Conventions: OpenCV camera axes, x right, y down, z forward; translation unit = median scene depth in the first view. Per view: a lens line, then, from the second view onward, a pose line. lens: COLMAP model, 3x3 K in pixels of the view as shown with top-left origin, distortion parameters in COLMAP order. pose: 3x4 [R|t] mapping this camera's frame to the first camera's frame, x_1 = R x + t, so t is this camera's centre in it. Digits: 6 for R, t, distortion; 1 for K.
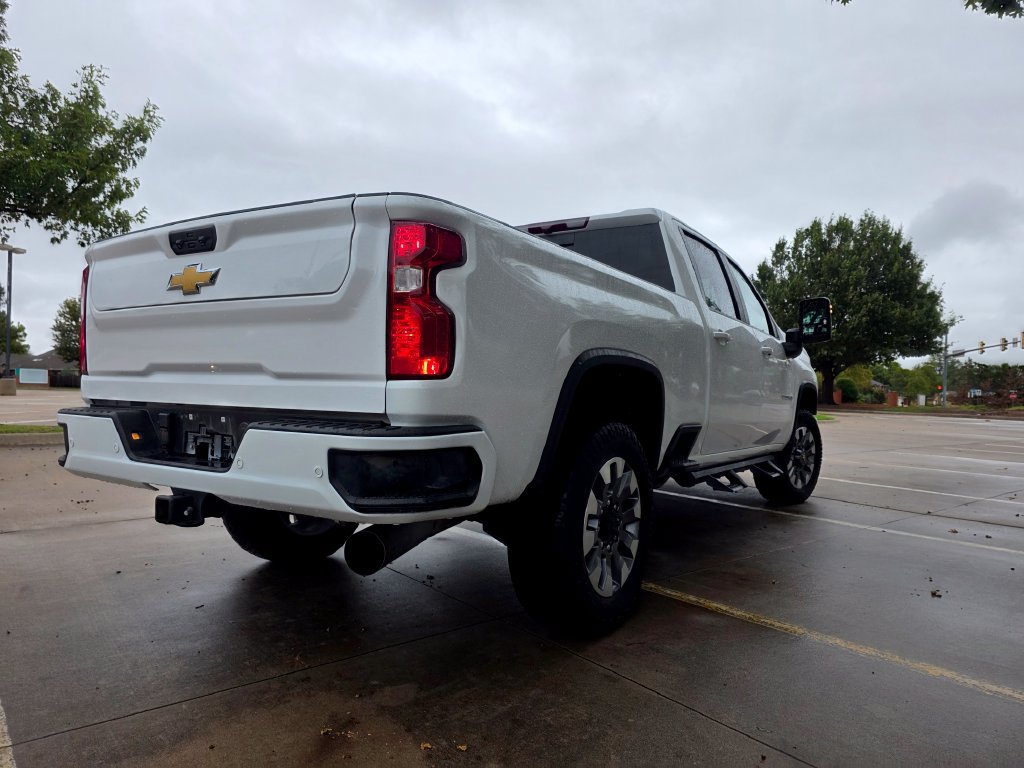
lens RADIAL K [[688.3, 0, 510.2], [0, 688.3, 394.7], [0, 0, 1]] dist [0.050590, -0.042776]
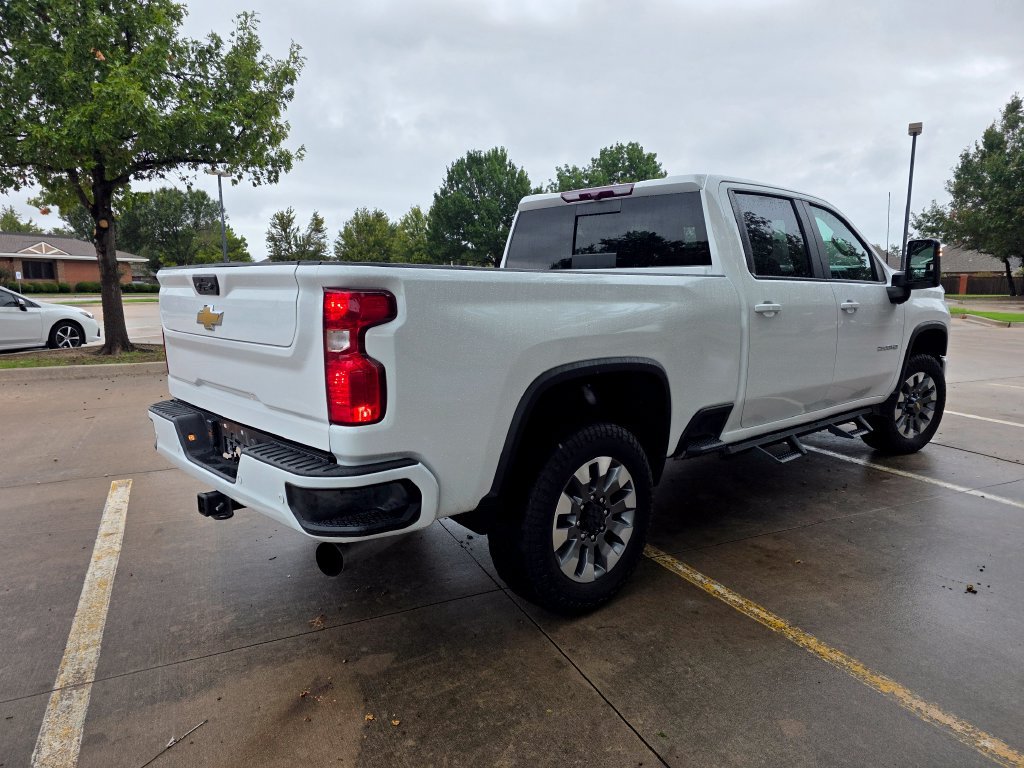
lens RADIAL K [[688.3, 0, 521.3], [0, 688.3, 393.7], [0, 0, 1]] dist [0.050590, -0.042776]
pose [[0.970446, 0.013049, -0.240964, 0.311612], [0.023801, 0.988493, 0.149385, -0.178204], [0.240141, -0.150705, 0.958968, -0.033316]]
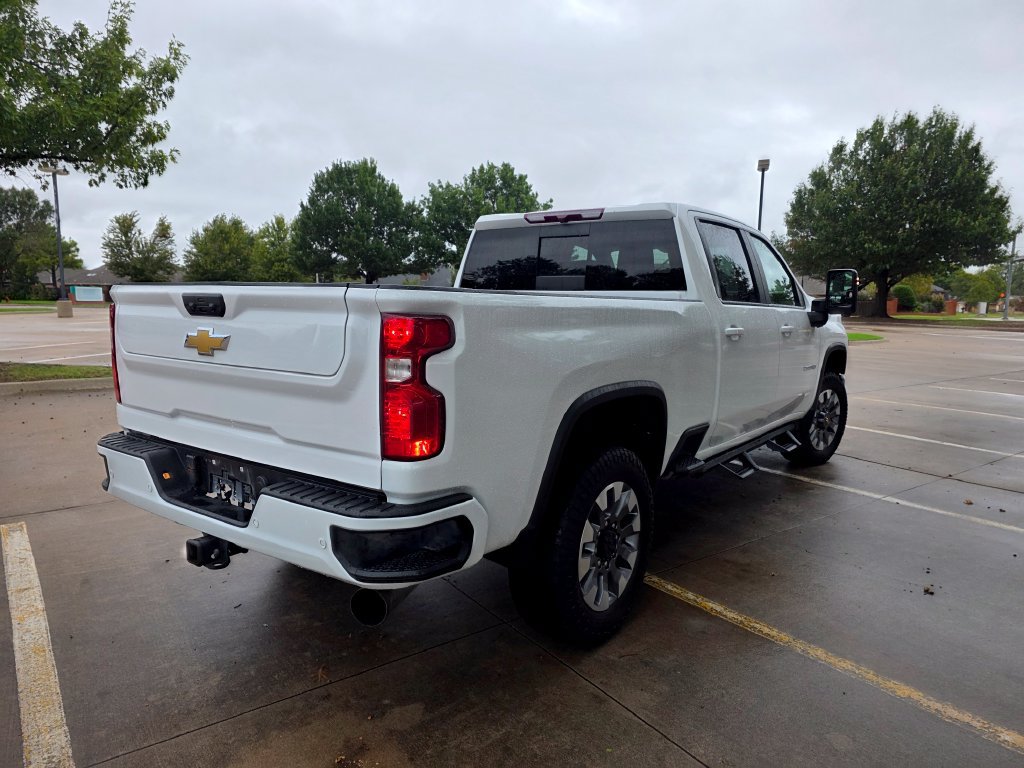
lens RADIAL K [[688.3, 0, 521.1], [0, 688.3, 389.8], [0, 0, 1]] dist [0.050590, -0.042776]
pose [[0.998711, -0.002683, -0.050692, 0.070242], [0.009052, 0.992011, 0.125830, -0.195871], [0.049949, -0.126127, 0.990756, -0.036984]]
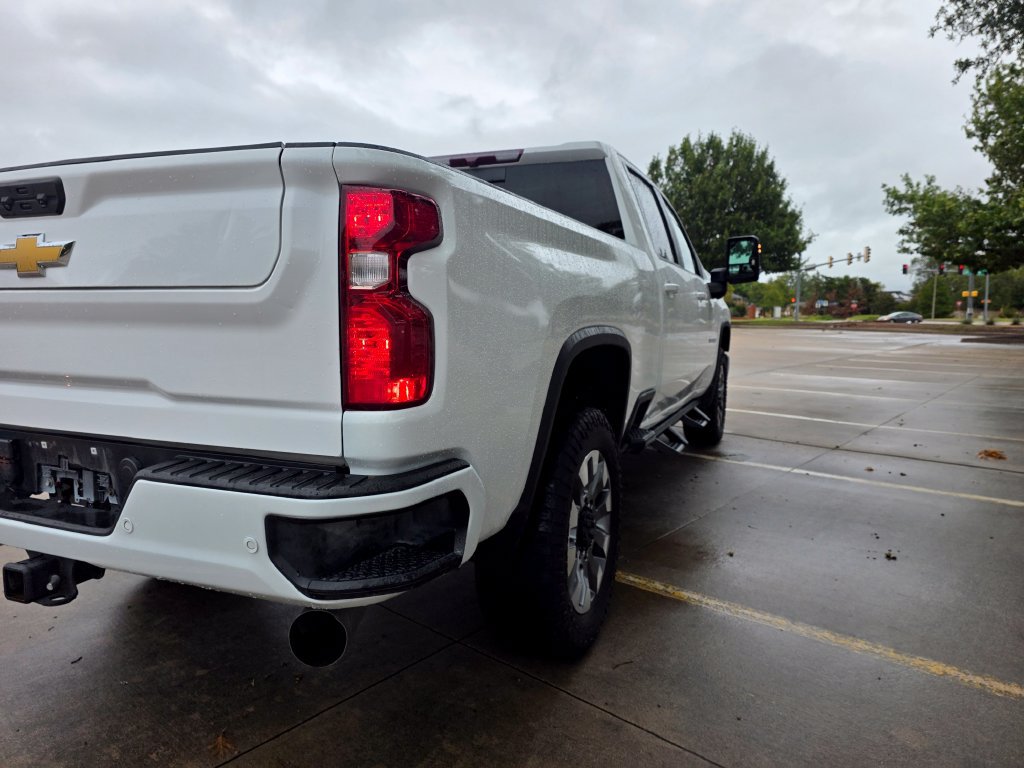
lens RADIAL K [[688.3, 0, 501.1], [0, 688.3, 384.6], [0, 0, 1]] dist [0.050590, -0.042776]
pose [[0.986679, -0.038729, 0.158001, -0.095318], [0.022163, 0.994194, 0.105293, -0.088987], [-0.161162, -0.100388, 0.981809, 0.199974]]
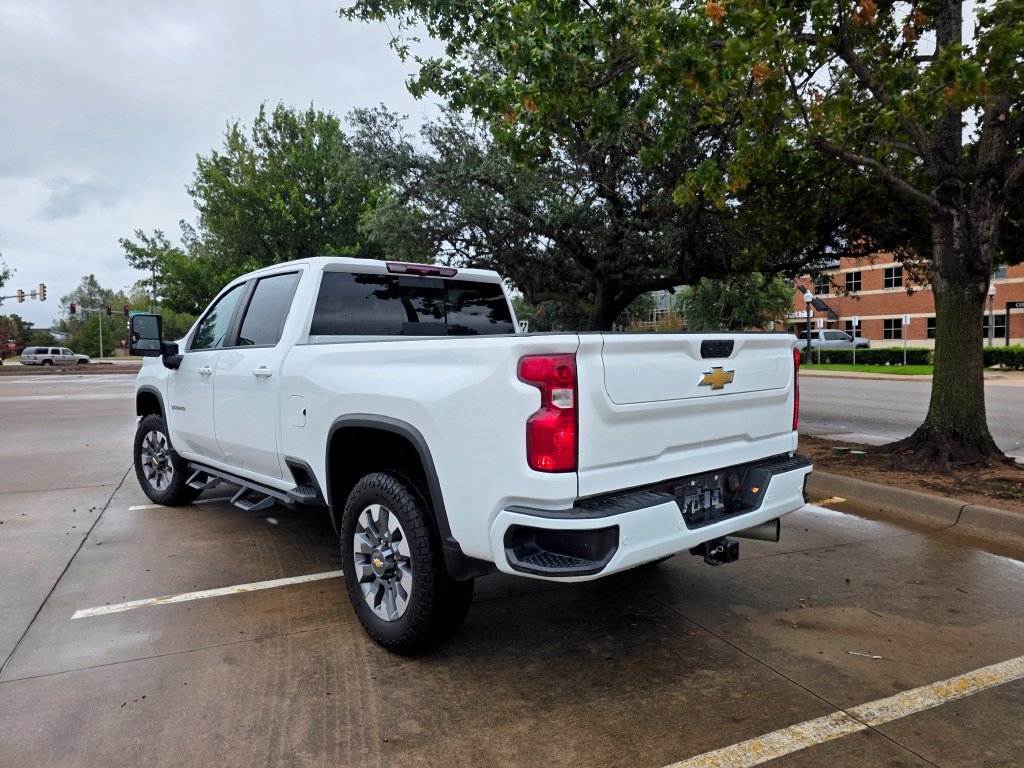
lens RADIAL K [[688.3, 0, 523.7], [0, 688.3, 388.7], [0, 0, 1]] dist [0.050590, -0.042776]
pose [[0.268470, -0.093111, 0.958777, -1.598301], [0.026174, 0.995655, 0.089363, -0.240374], [-0.962932, 0.001104, 0.269741, 0.879886]]
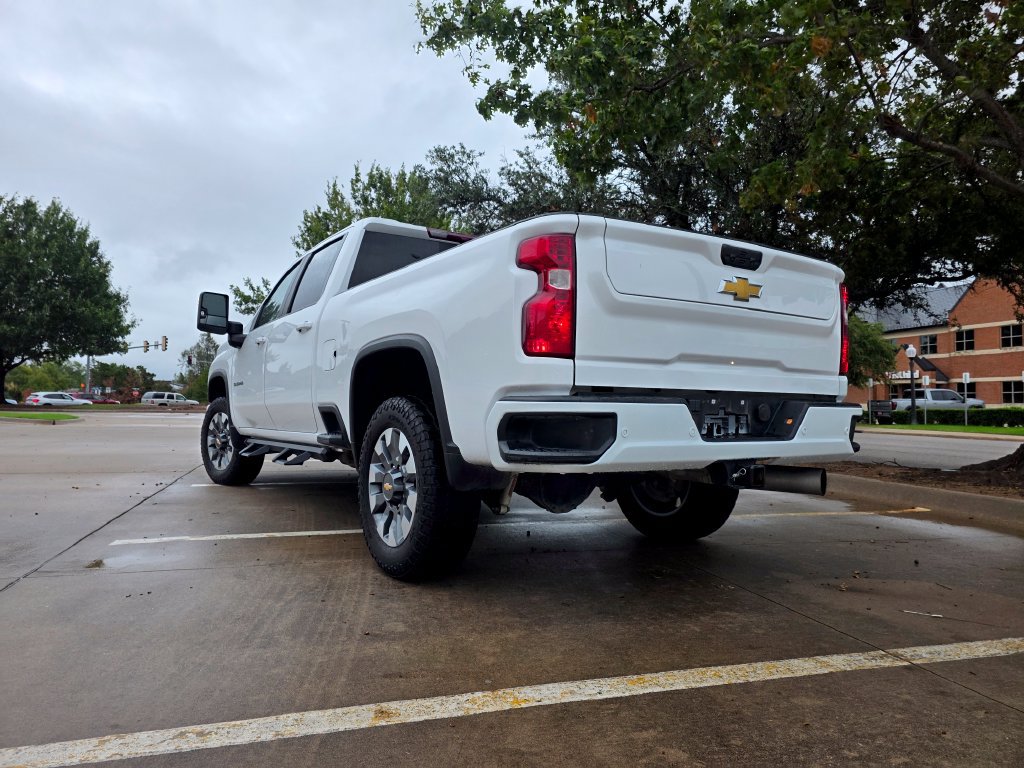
lens RADIAL K [[688.3, 0, 506.7], [0, 688.3, 385.0], [0, 0, 1]] dist [0.050590, -0.042776]
pose [[0.405145, 0.005451, 0.914236, -1.536265], [0.005023, 0.999954, -0.008188, 0.010385], [-0.914239, 0.007909, 0.405099, 0.777933]]
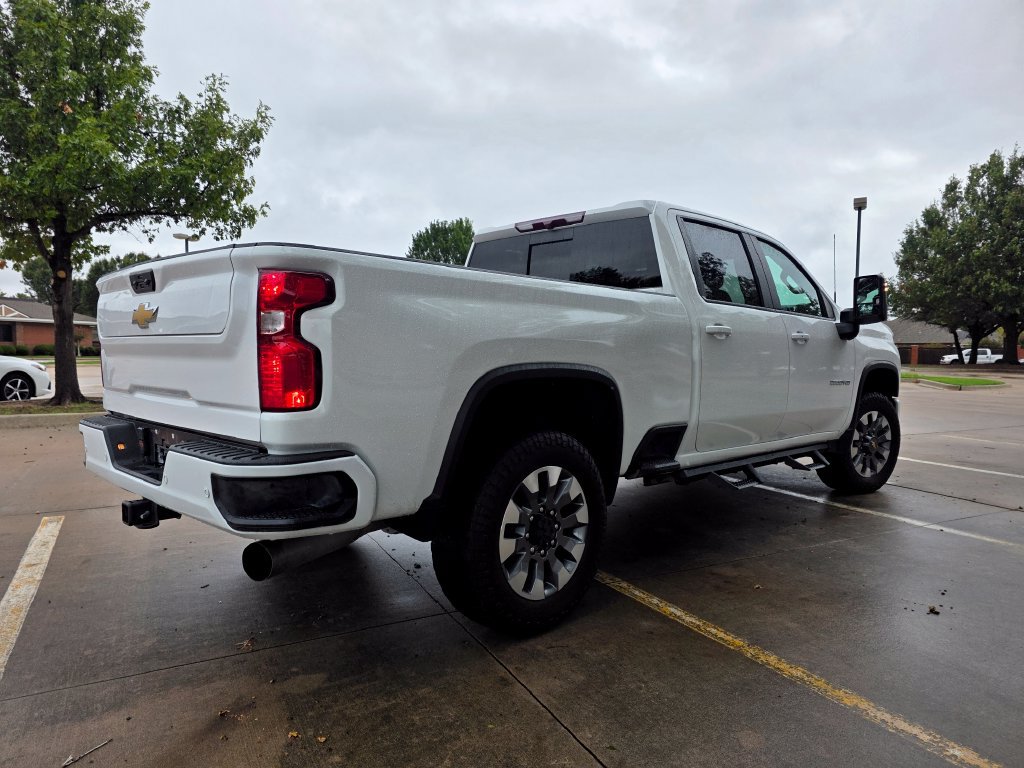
lens RADIAL K [[688.3, 0, 508.4], [0, 688.3, 393.2], [0, 0, 1]] dist [0.050590, -0.042776]
pose [[0.977766, -0.004970, -0.209639, 0.331864], [0.015983, 0.998577, 0.050874, -0.075823], [0.209087, -0.053093, 0.976455, -0.009073]]
